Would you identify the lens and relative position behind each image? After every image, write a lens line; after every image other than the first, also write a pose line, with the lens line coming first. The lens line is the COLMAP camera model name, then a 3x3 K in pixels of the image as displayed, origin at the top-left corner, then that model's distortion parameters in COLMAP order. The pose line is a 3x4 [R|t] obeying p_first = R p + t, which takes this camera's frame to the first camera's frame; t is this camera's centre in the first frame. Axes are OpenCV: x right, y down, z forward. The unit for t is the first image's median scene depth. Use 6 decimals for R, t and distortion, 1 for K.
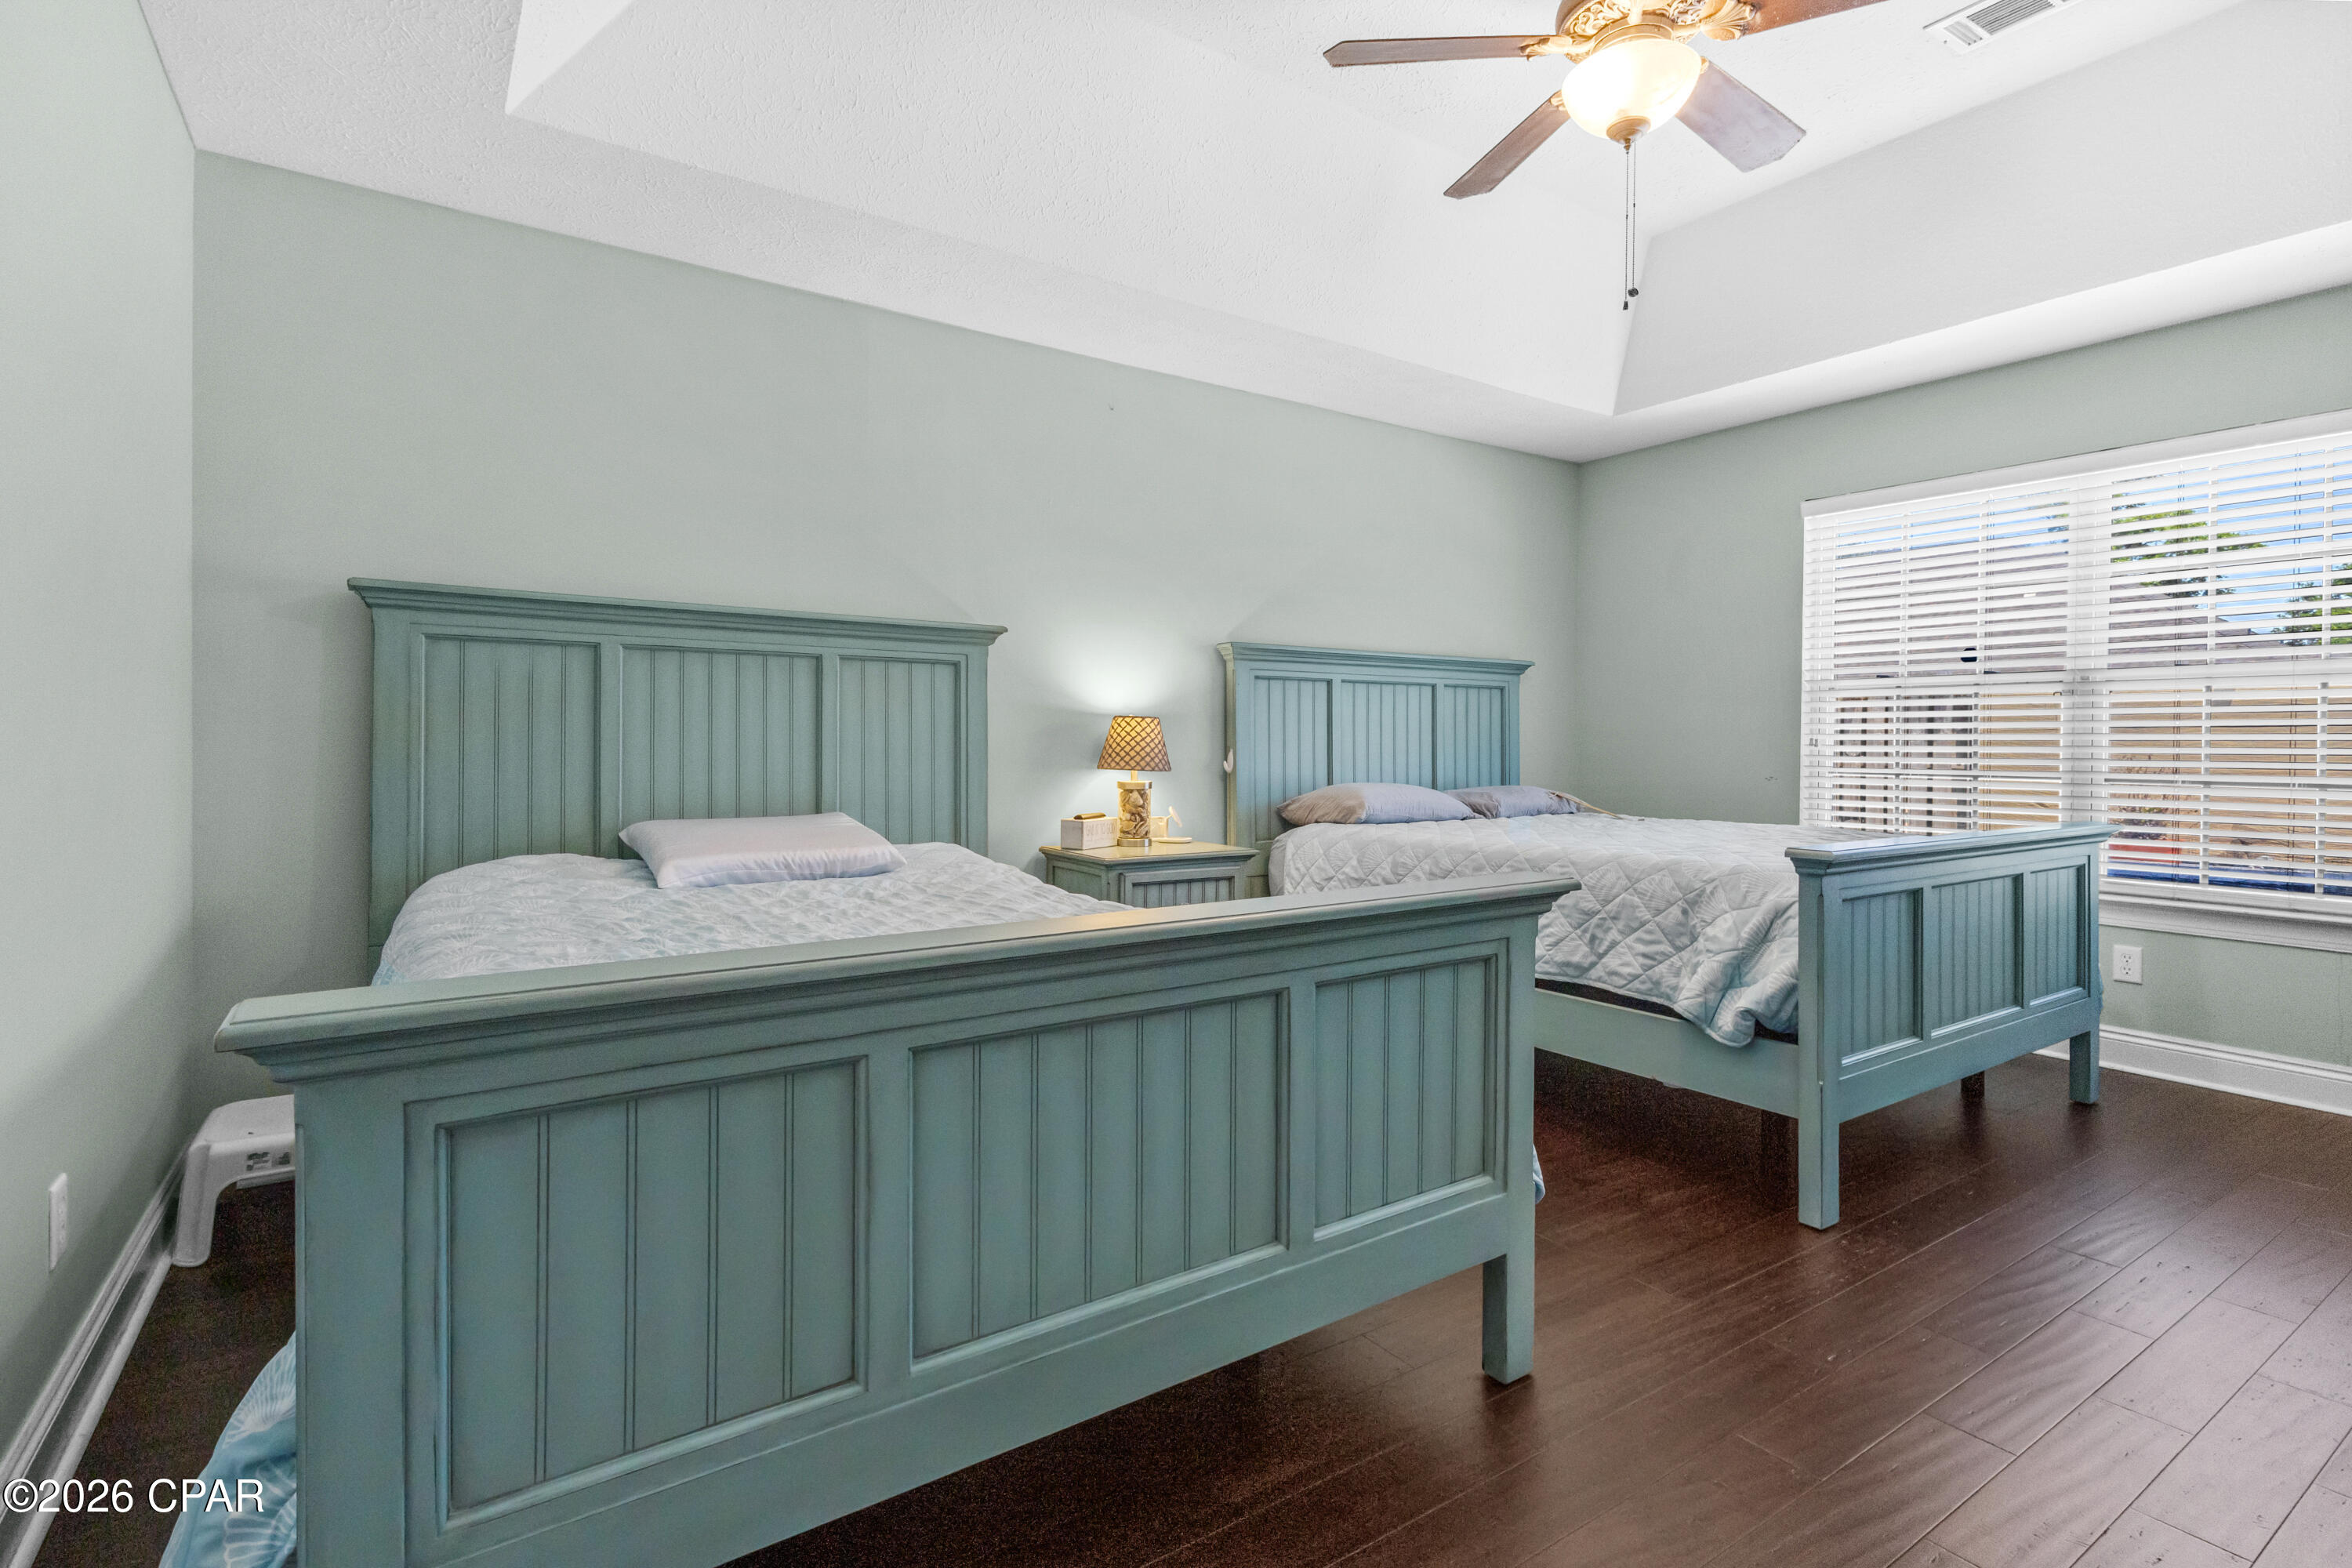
lens RADIAL K [[1115.0, 0, 1170.5], [0, 1115.0, 739.1], [0, 0, 1]] dist [0.002948, 0.001744]
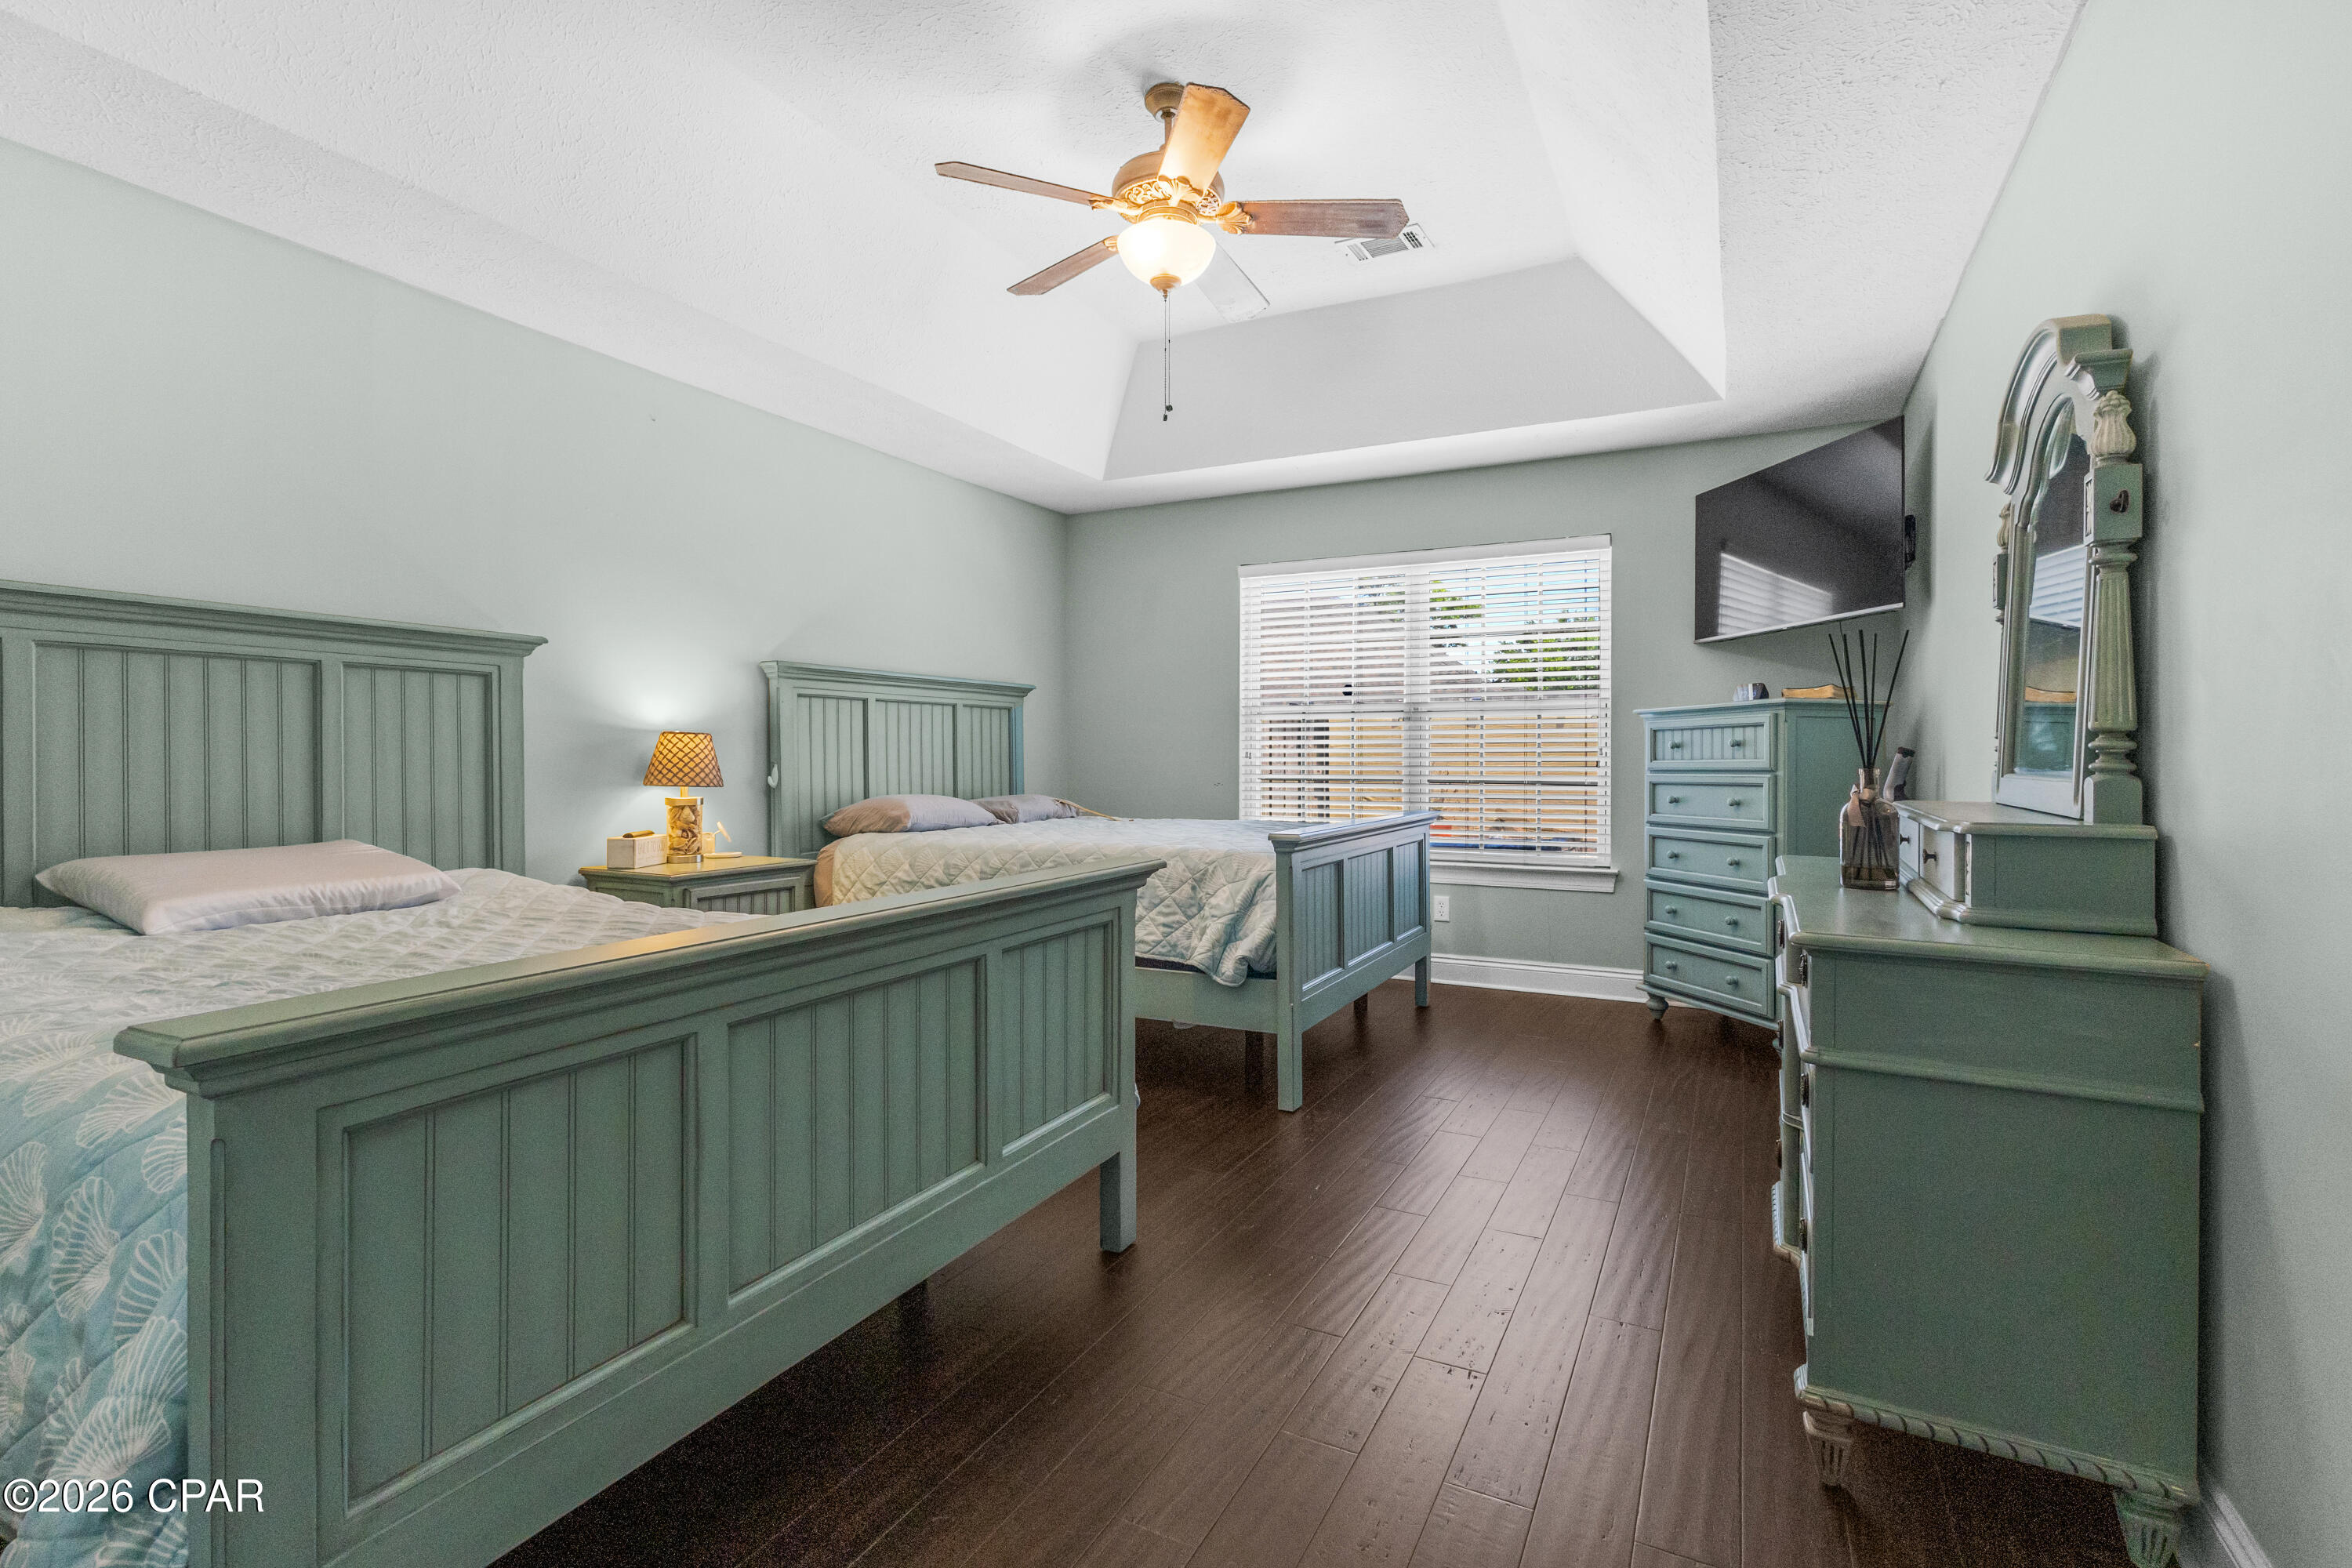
lens RADIAL K [[1101.2, 0, 1179.8], [0, 1101.2, 736.6], [0, 0, 1]] dist [0.002400, 0.001422]
pose [[0.874505, 0.003469, 0.485005, -0.149997], [0.003978, 0.999889, -0.014324, -0.001061], [-0.485001, 0.014455, 0.874394, -0.091184]]
